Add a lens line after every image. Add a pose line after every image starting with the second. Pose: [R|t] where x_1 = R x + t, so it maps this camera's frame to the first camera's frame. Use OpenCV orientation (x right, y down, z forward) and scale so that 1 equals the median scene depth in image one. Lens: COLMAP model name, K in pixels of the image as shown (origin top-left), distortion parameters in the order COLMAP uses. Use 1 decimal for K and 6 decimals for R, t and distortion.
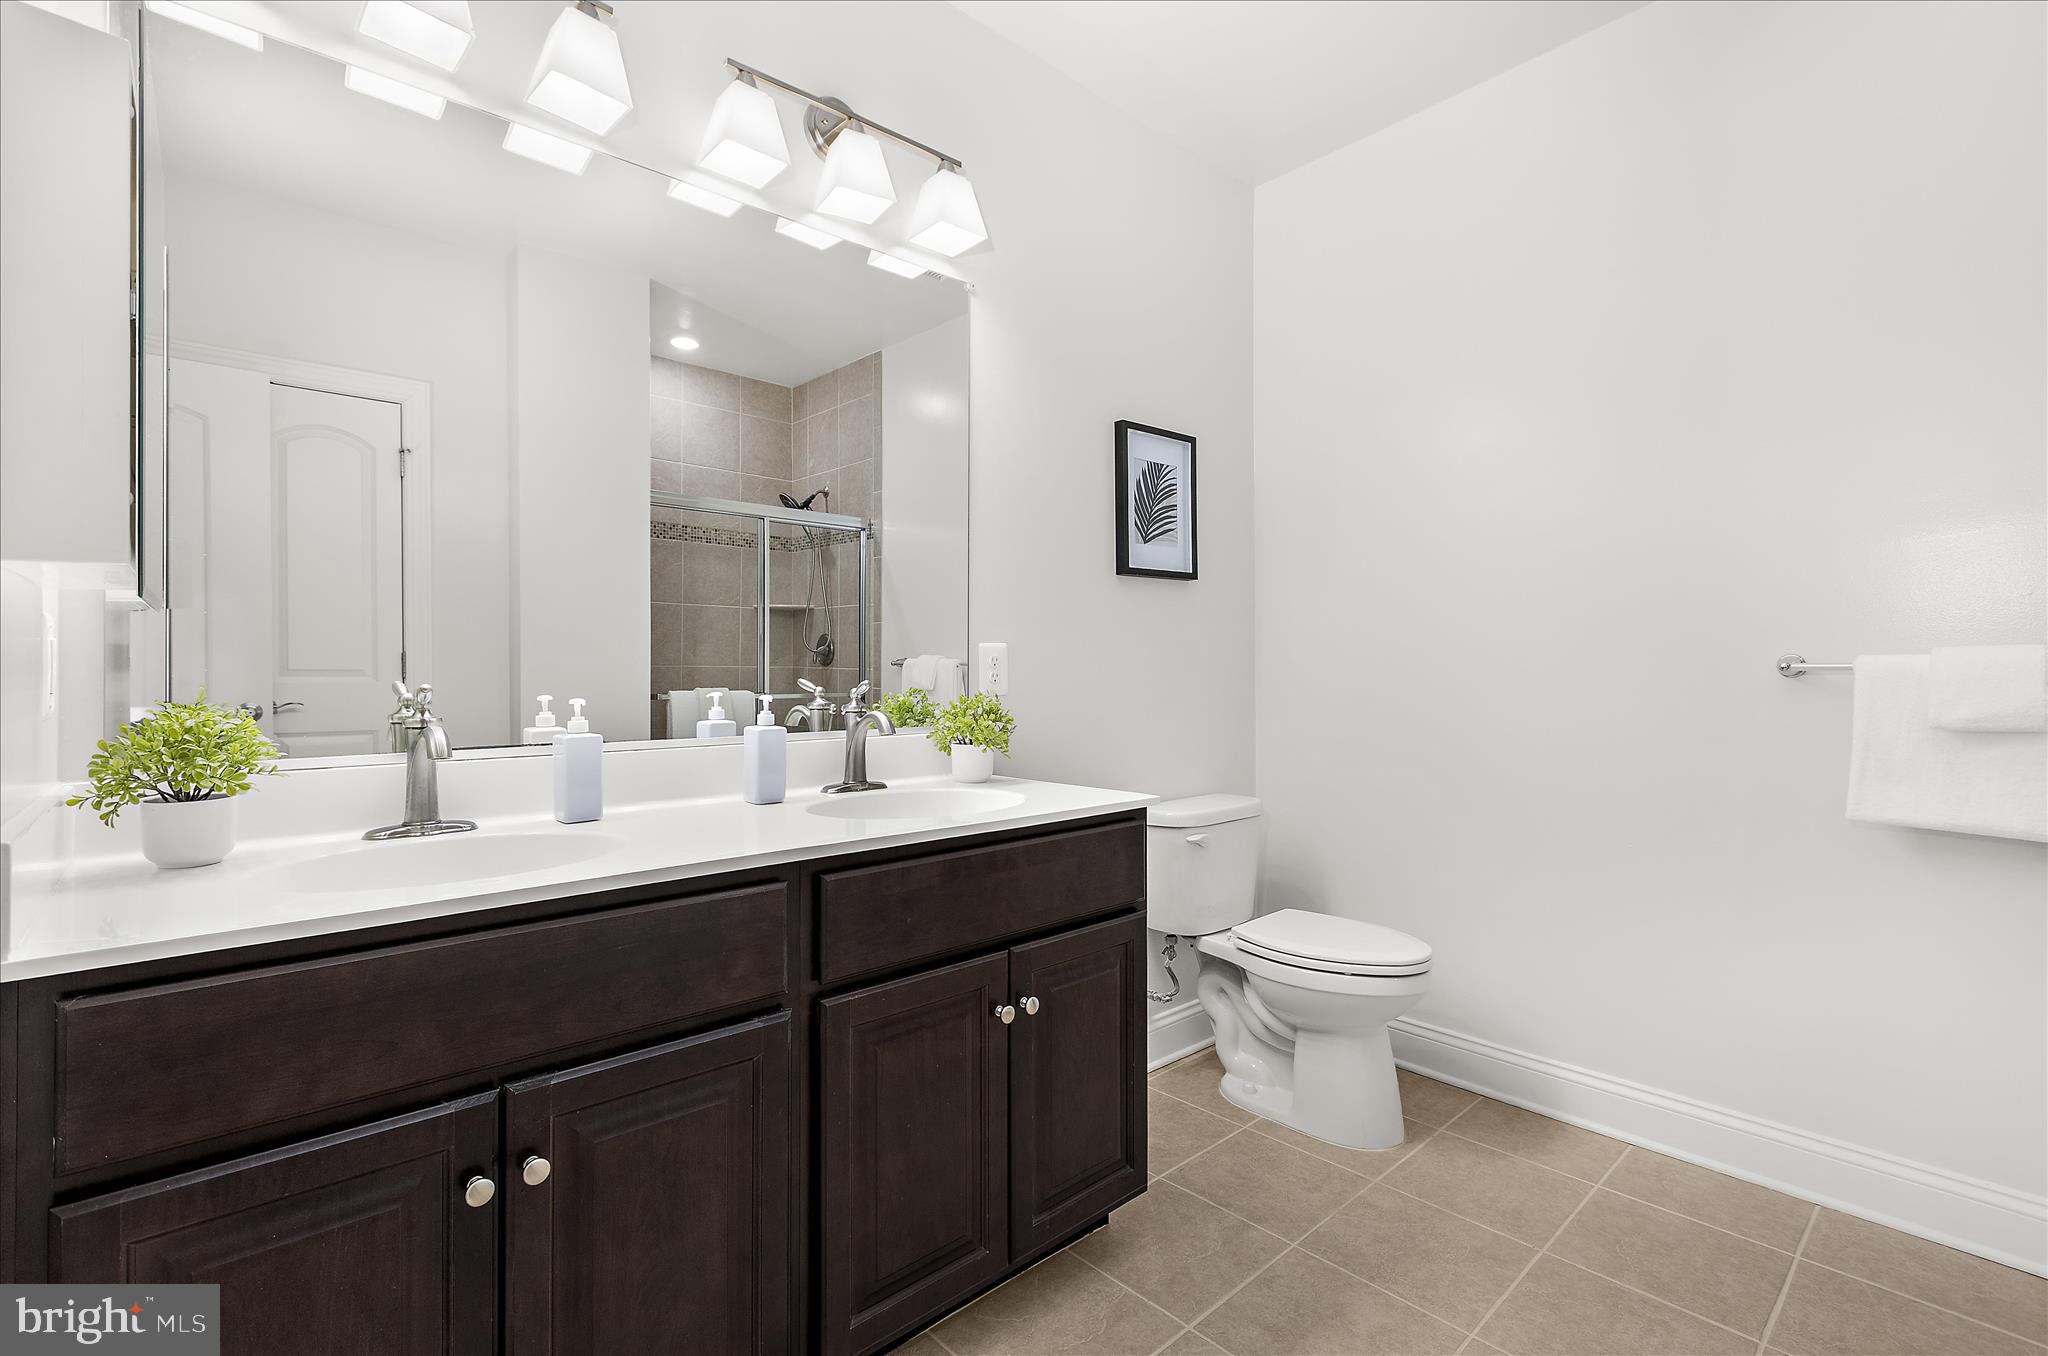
lens RADIAL K [[918.9, 0, 1016.3], [0, 918.9, 668.9], [0, 0, 1]] dist [0.000636, -0.000631]
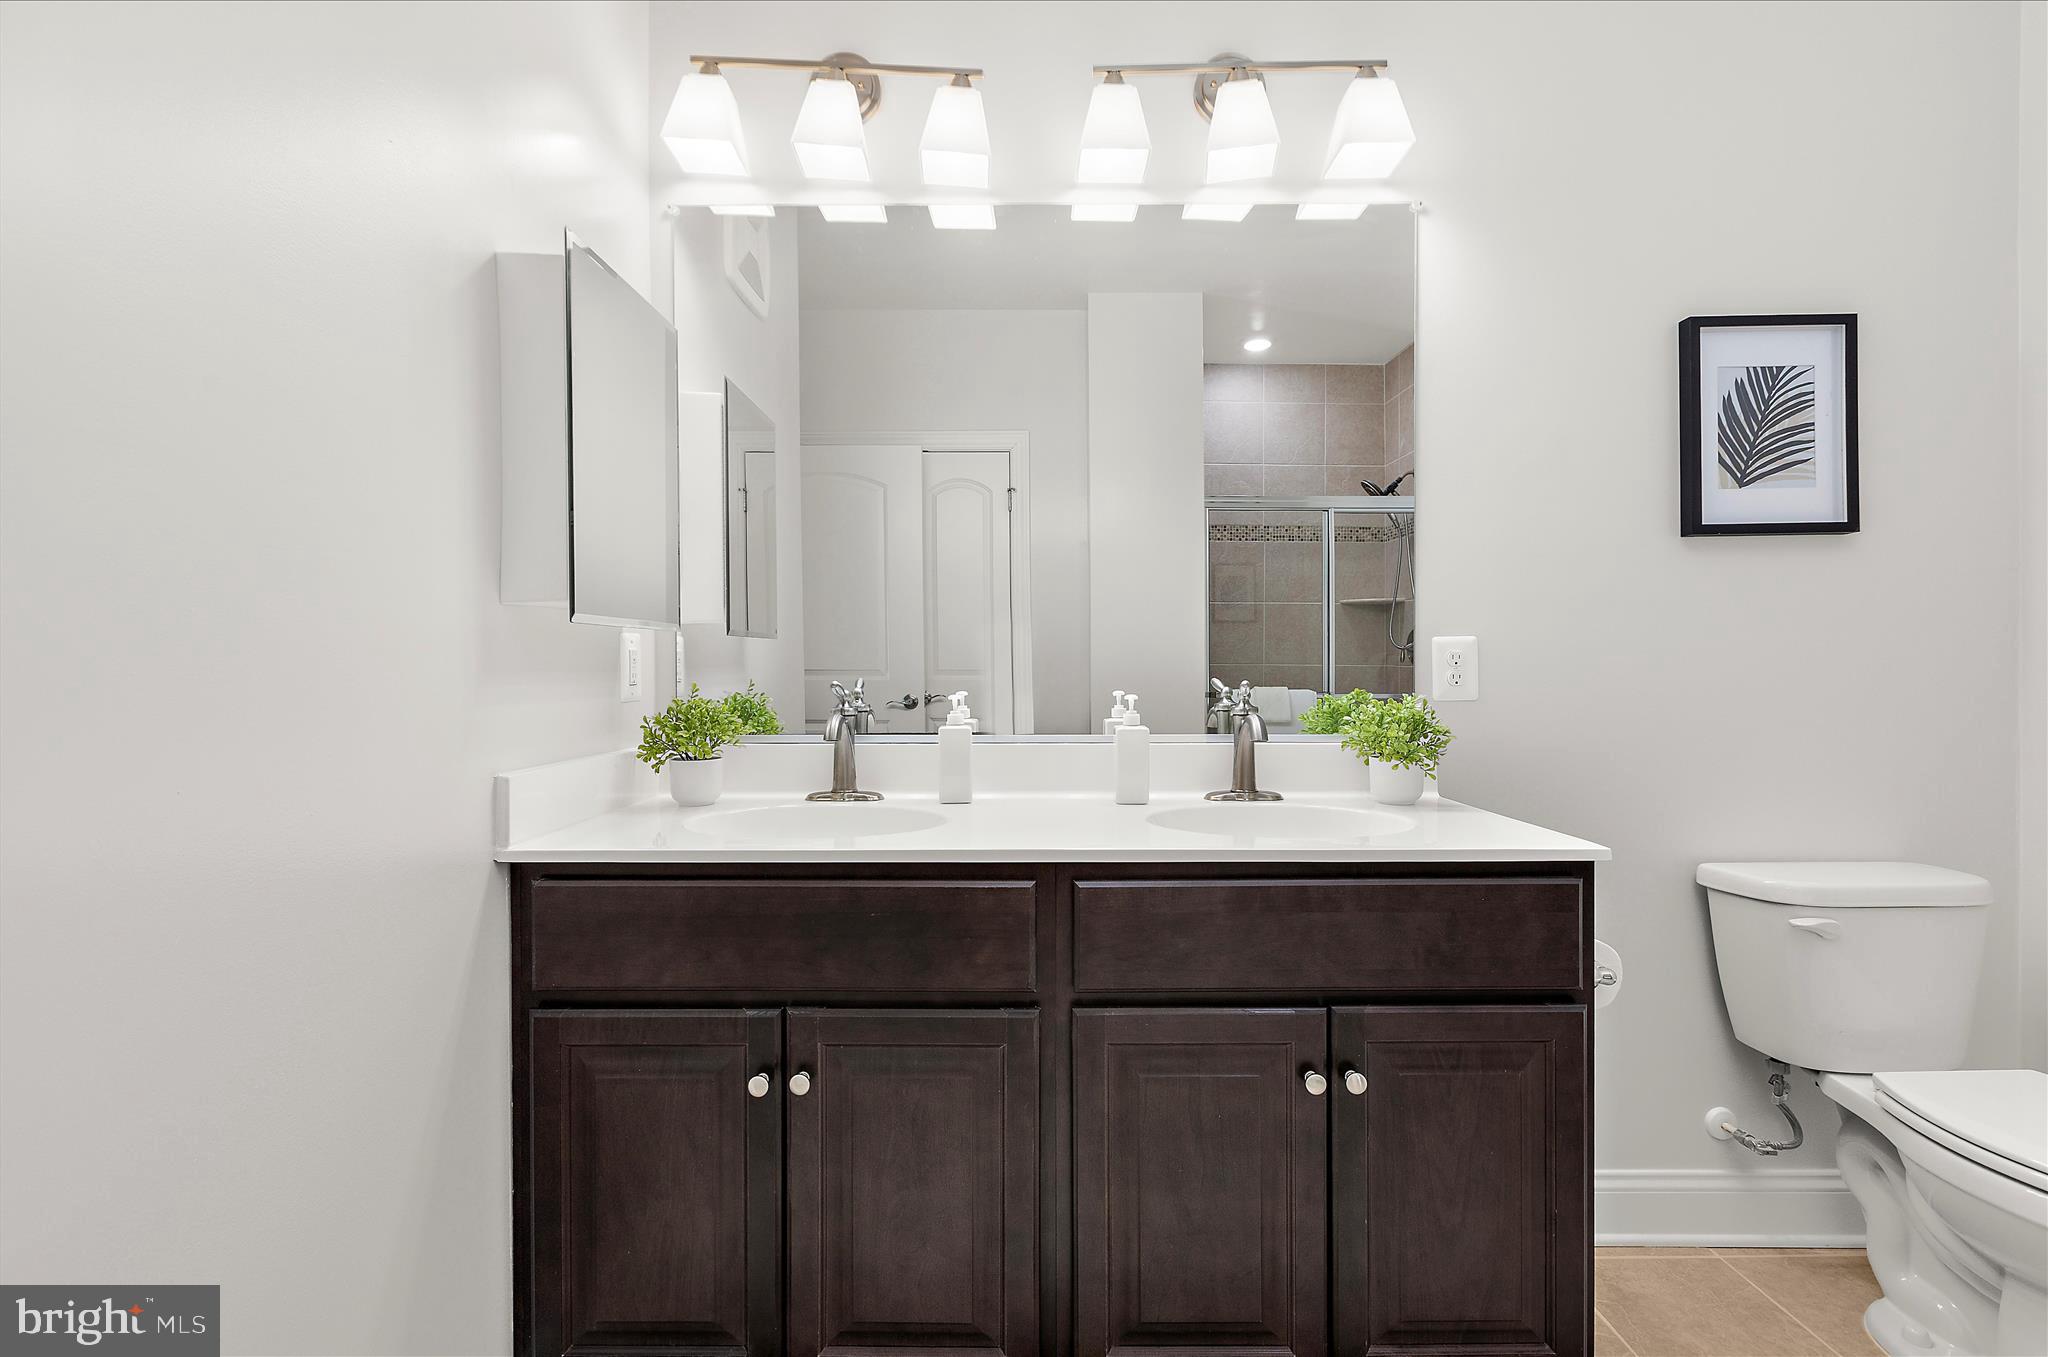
lens RADIAL K [[916.7, 0, 1018.2], [0, 916.7, 678.1], [0, 0, 1]] dist [0.002337, -0.000057]
pose [[0.745731, 0.006950, -0.666211, 0.250794], [0.001068, 0.999932, 0.011626, -0.001261], [0.666246, -0.009381, 0.745673, 0.150733]]
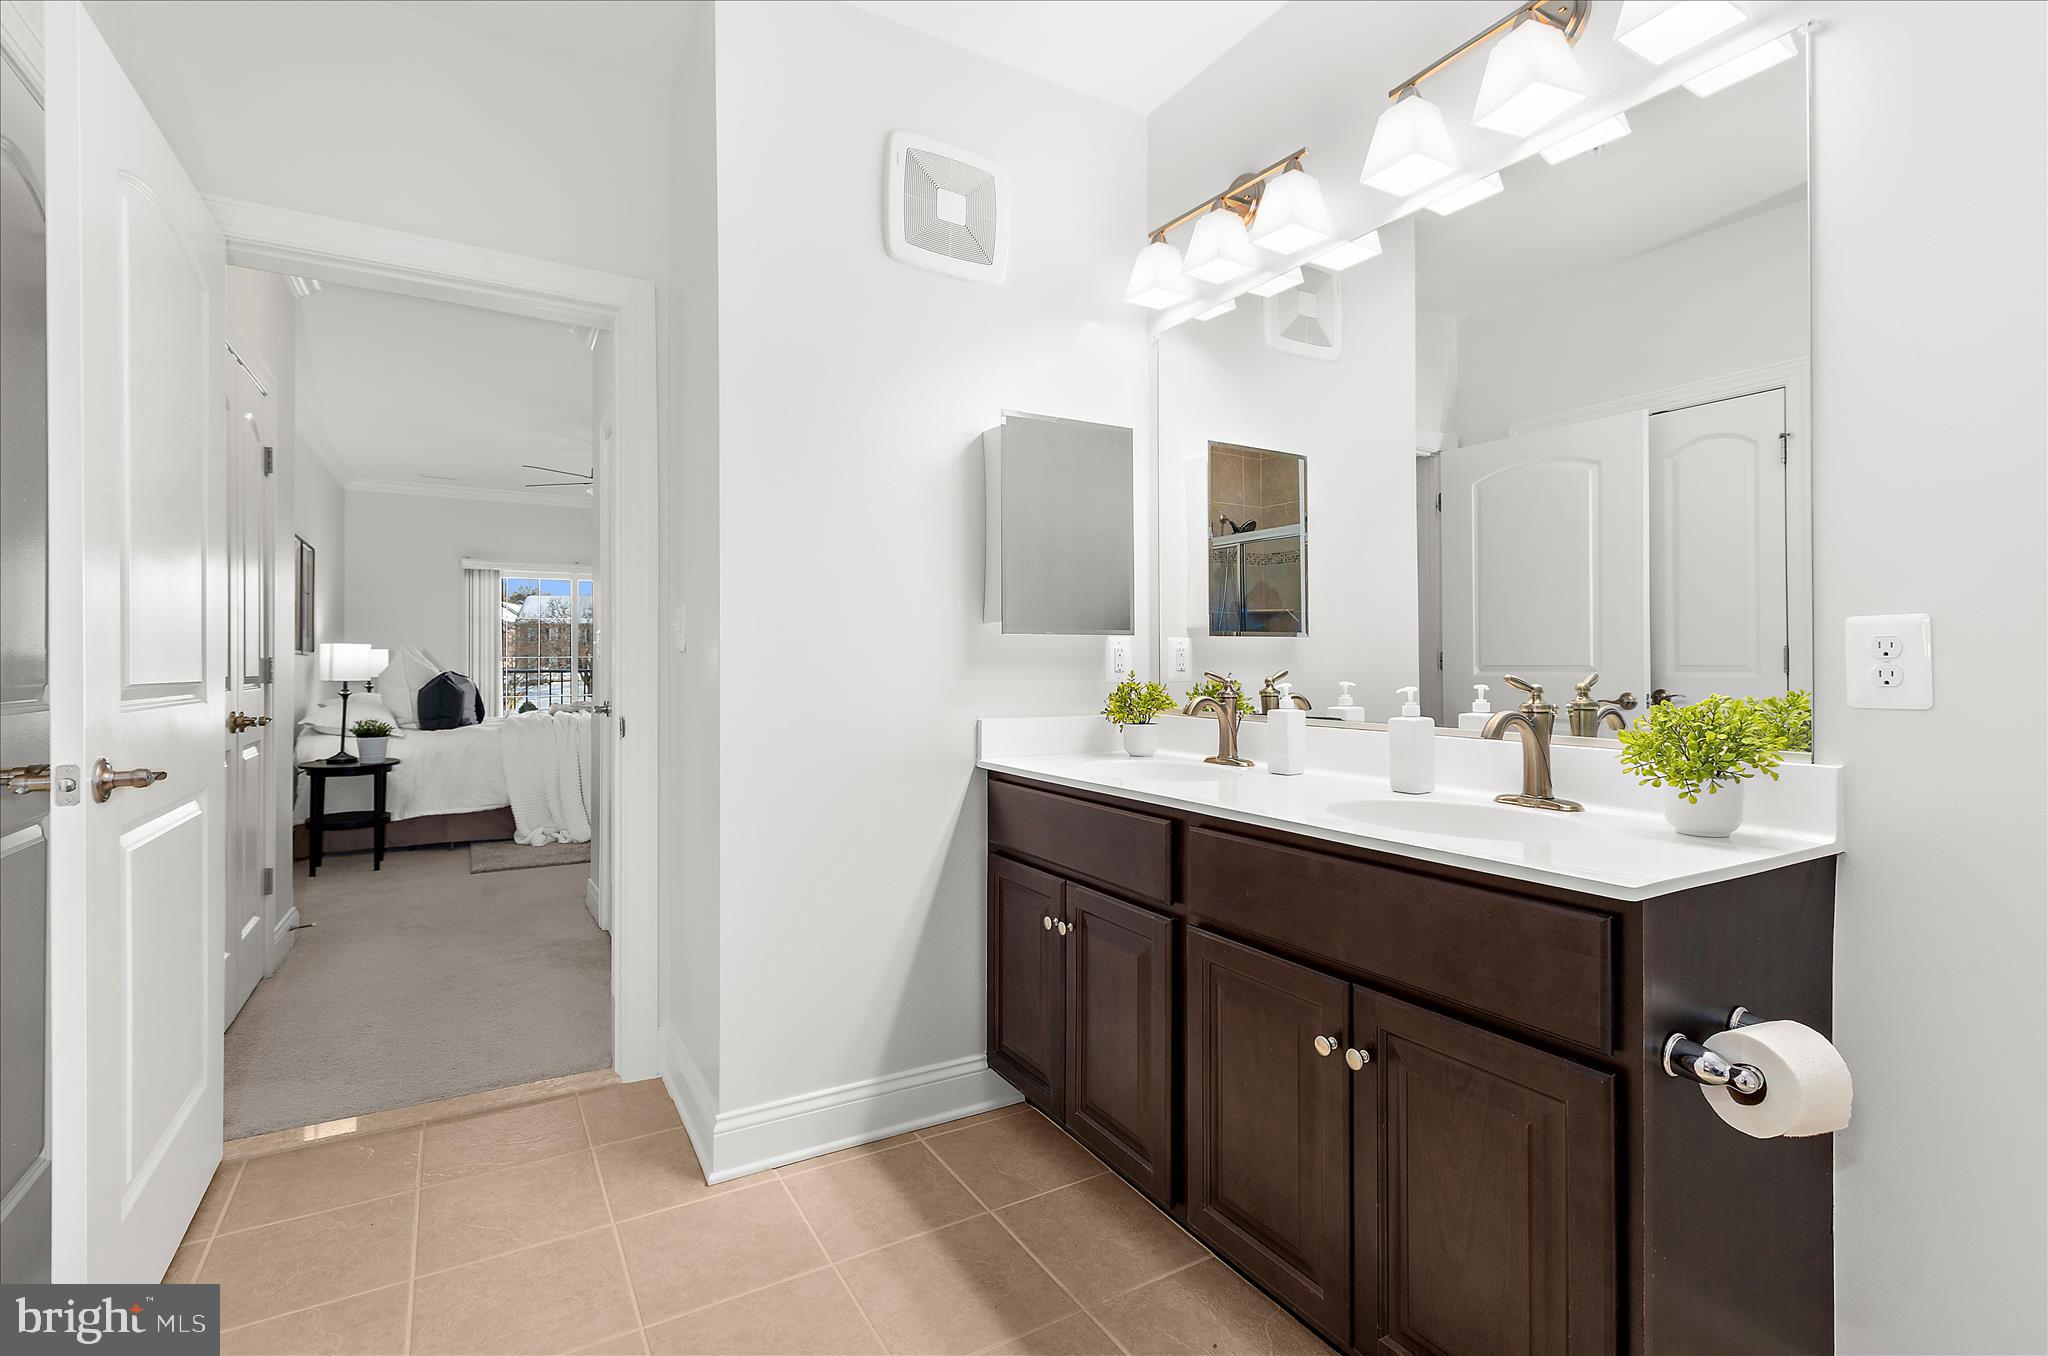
lens RADIAL K [[918.9, 0, 1018.3], [0, 918.9, 666.7], [0, 0, 1]] dist [0.000636, -0.000631]
pose [[-0.187636, 0.003250, -0.982233, 0.683783], [-0.001321, 0.999993, 0.003561, 0.002064], [0.982238, 0.001965, -0.187630, 0.646004]]
